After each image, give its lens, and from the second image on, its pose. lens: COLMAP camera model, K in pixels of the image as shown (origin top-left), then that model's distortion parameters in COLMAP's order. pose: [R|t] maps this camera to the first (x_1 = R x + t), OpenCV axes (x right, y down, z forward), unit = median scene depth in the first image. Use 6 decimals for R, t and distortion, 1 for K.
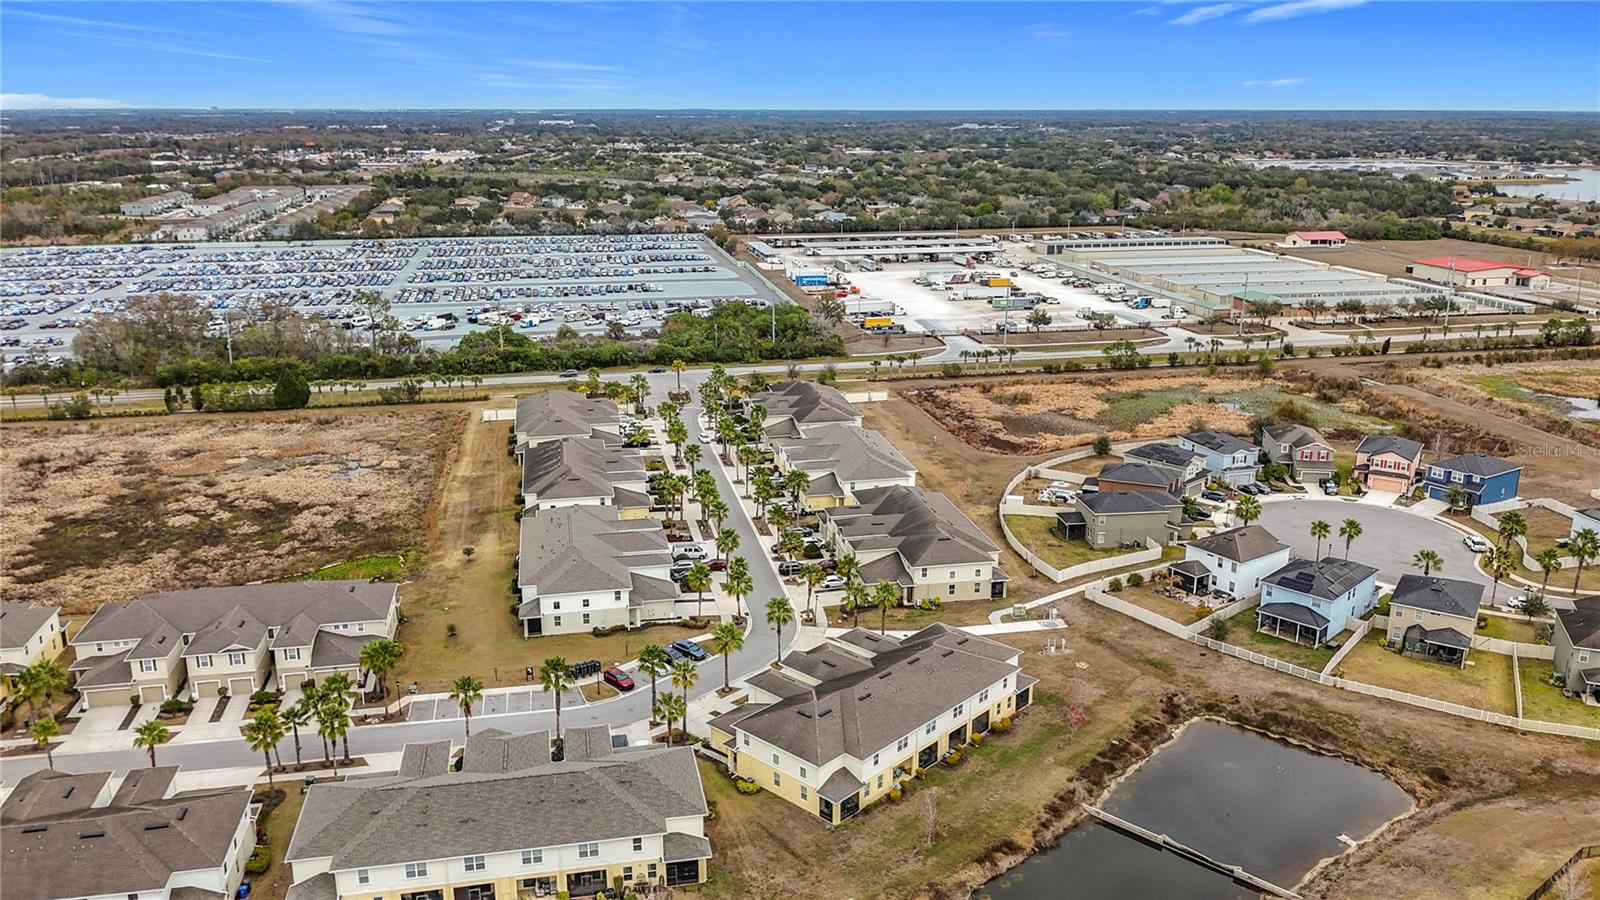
lens RADIAL K [[1233.5, 0, 804.5], [0, 1233.5, 413.3], [0, 0, 1]] dist [0.068167, -0.132502]
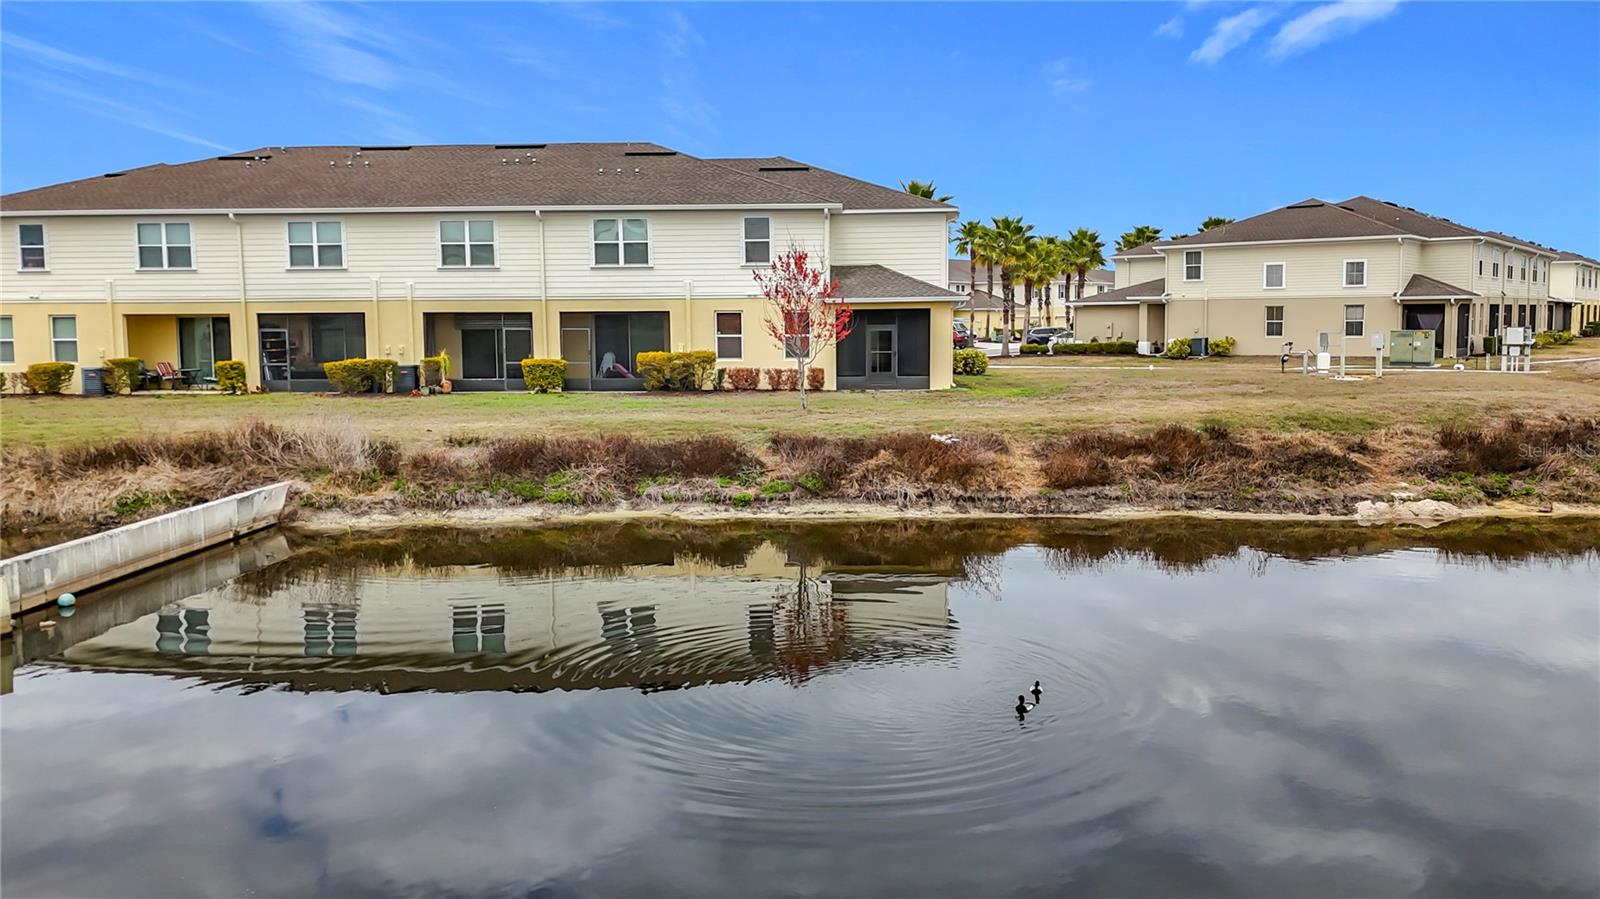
lens RADIAL K [[1191.8, 0, 803.3], [0, 1191.8, 417.1], [0, 0, 1]] dist [0.088894, -0.131365]
pose [[0.642581, 0.051926, -0.764456, 0.236485], [-0.173190, 0.981723, -0.078896, 0.174706], [0.746387, 0.183093, 0.639830, 0.536107]]
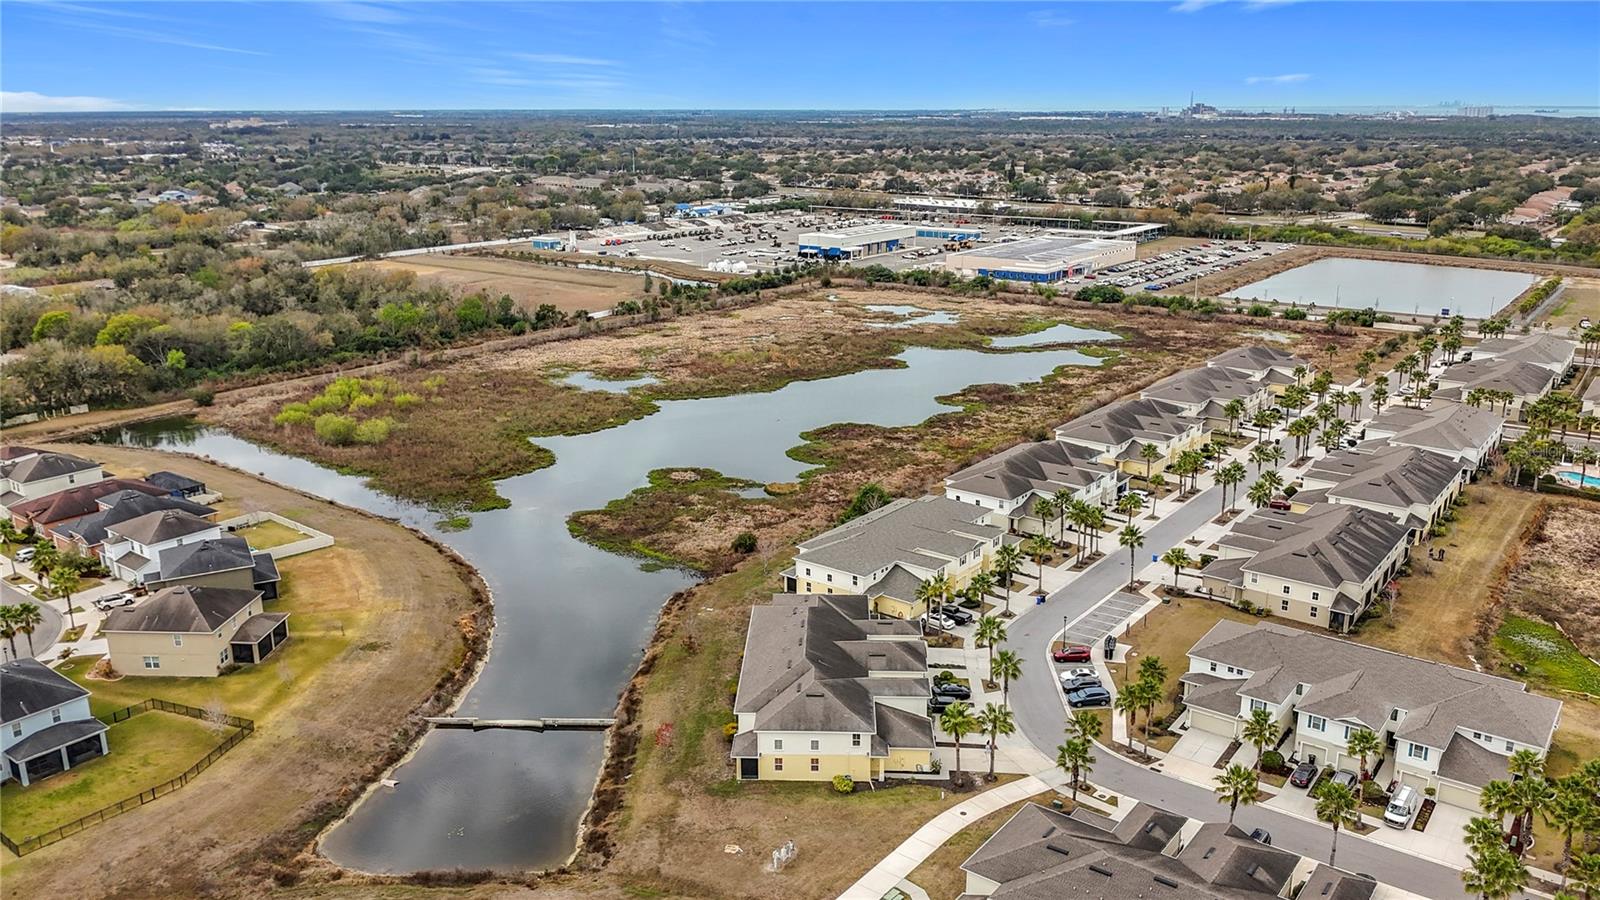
lens RADIAL K [[1233.5, 0, 804.5], [0, 1233.5, 413.3], [0, 0, 1]] dist [0.068167, -0.132502]
pose [[-0.755983, 0.159333, -0.634904, 0.436408], [-0.156347, 0.897901, 0.411497, -0.241703], [0.635646, 0.410350, -0.653886, 0.985880]]
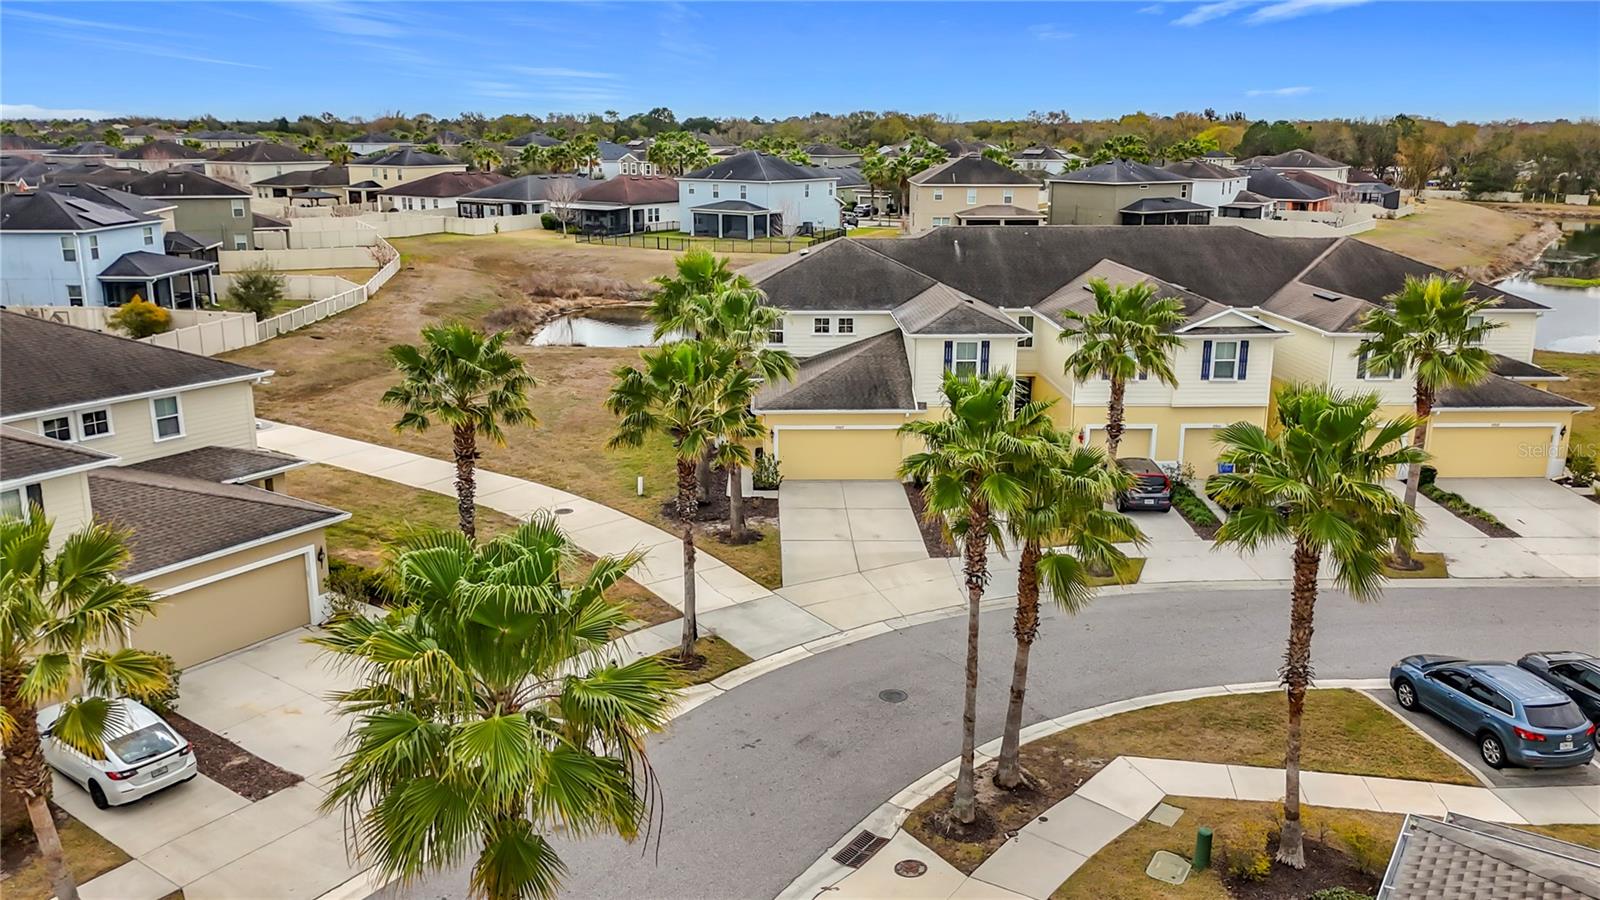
lens RADIAL K [[1211.0, 0, 800.5], [0, 1211.0, 420.0], [0, 0, 1]] dist [0.055991, -0.053237]
pose [[-0.697337, -0.172489, 0.695679, -0.101267], [0.165624, 0.905562, 0.390547, 0.049205], [-0.697345, 0.387564, -0.602913, 0.831234]]
